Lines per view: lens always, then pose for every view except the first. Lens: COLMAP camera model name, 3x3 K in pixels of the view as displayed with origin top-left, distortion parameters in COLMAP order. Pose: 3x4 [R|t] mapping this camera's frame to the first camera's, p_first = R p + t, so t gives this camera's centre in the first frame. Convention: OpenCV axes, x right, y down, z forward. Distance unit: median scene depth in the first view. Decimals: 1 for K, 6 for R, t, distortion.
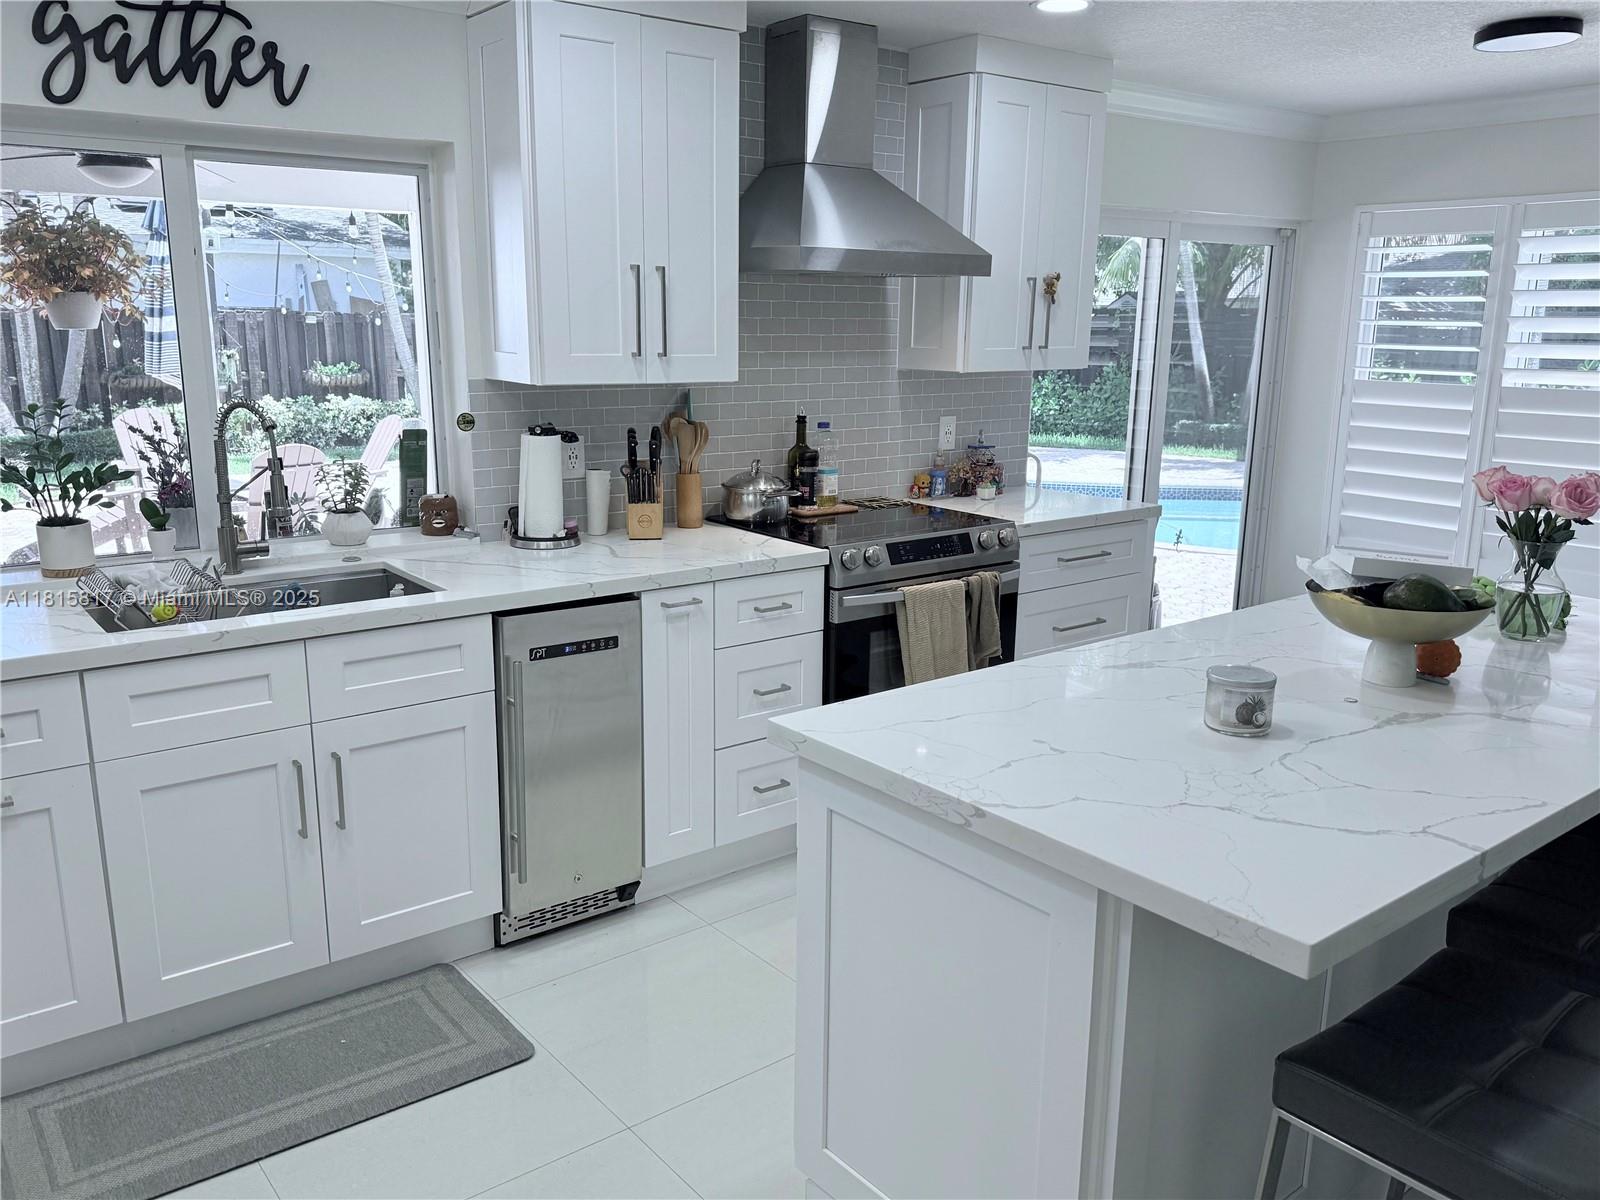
lens RADIAL K [[1262.9, 0, 795.4], [0, 1262.9, 630.1], [0, 0, 1]] dist [0.114654, -0.162510]
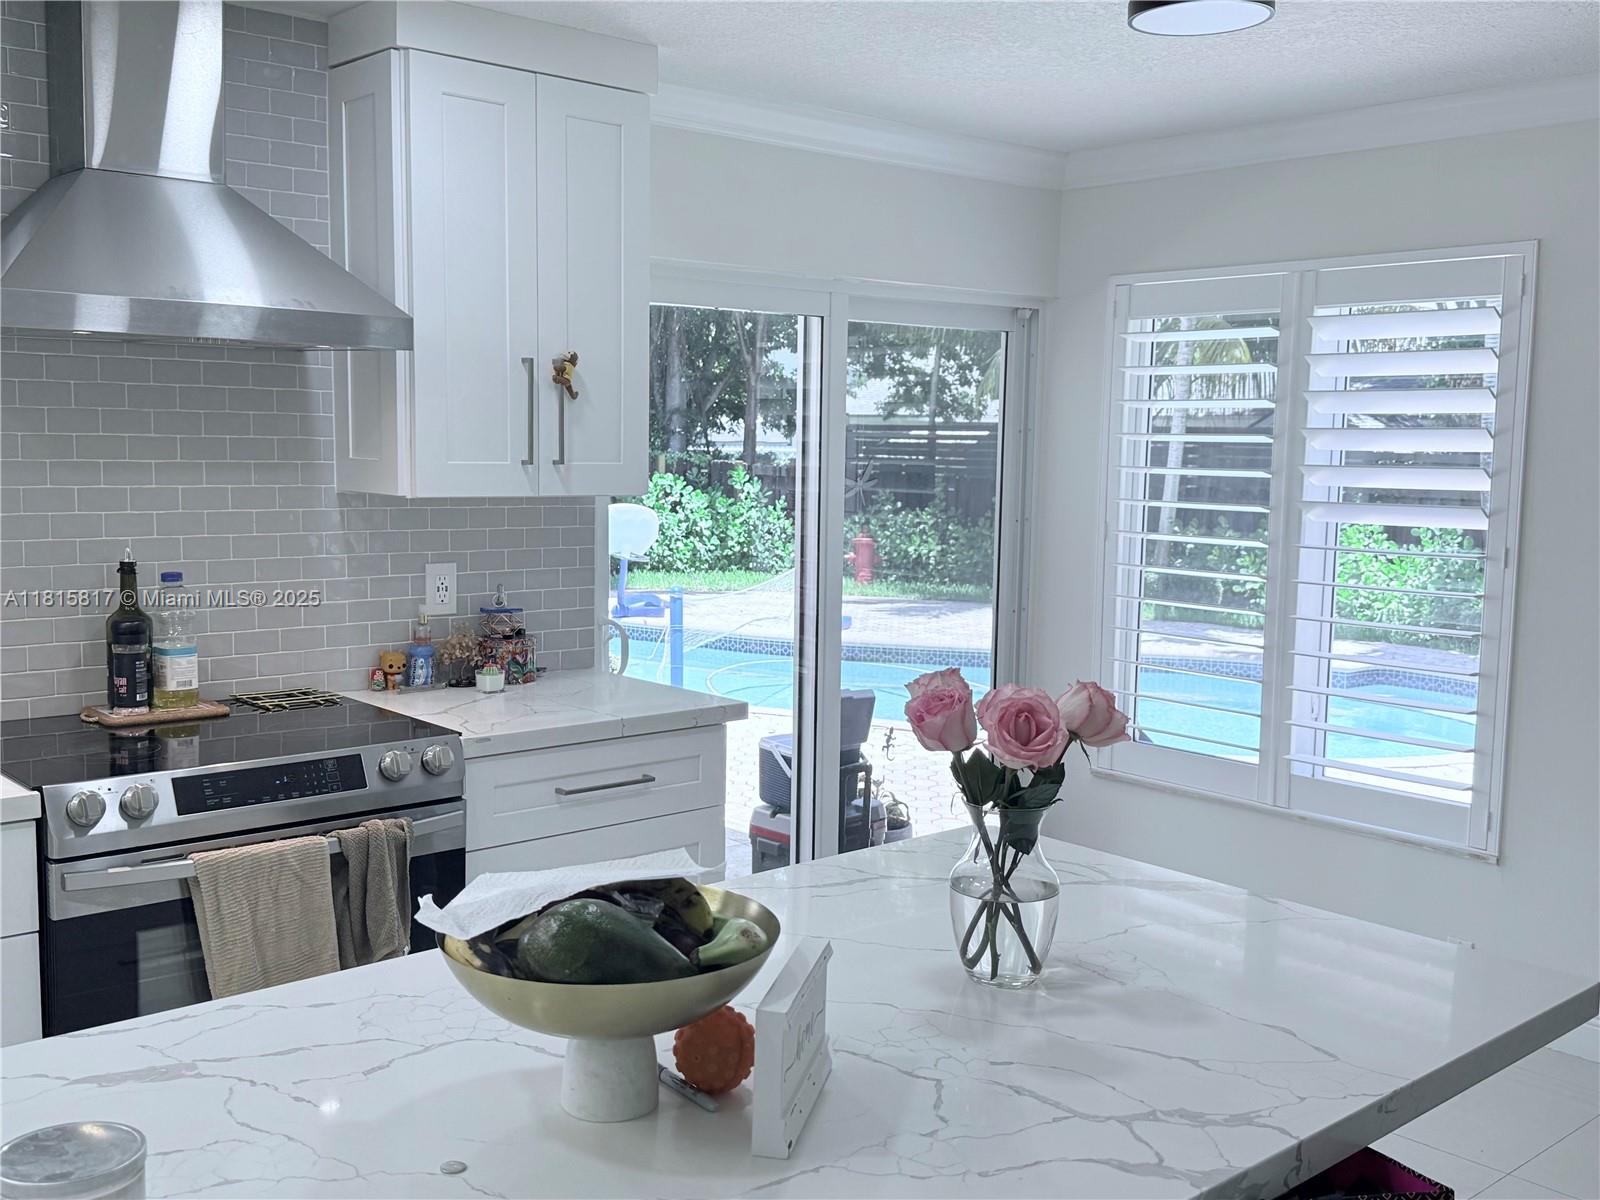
lens RADIAL K [[1617.0, 0, 800.0], [0, 1617.0, 600.0], [0, 0, 1]] dist [0.302948, -0.710531]
pose [[0.998109, 0.003091, 0.061392, 0.277878], [0.005418, 0.990425, -0.137945, -0.037136], [-0.061231, 0.138017, 0.988535, 0.180800]]
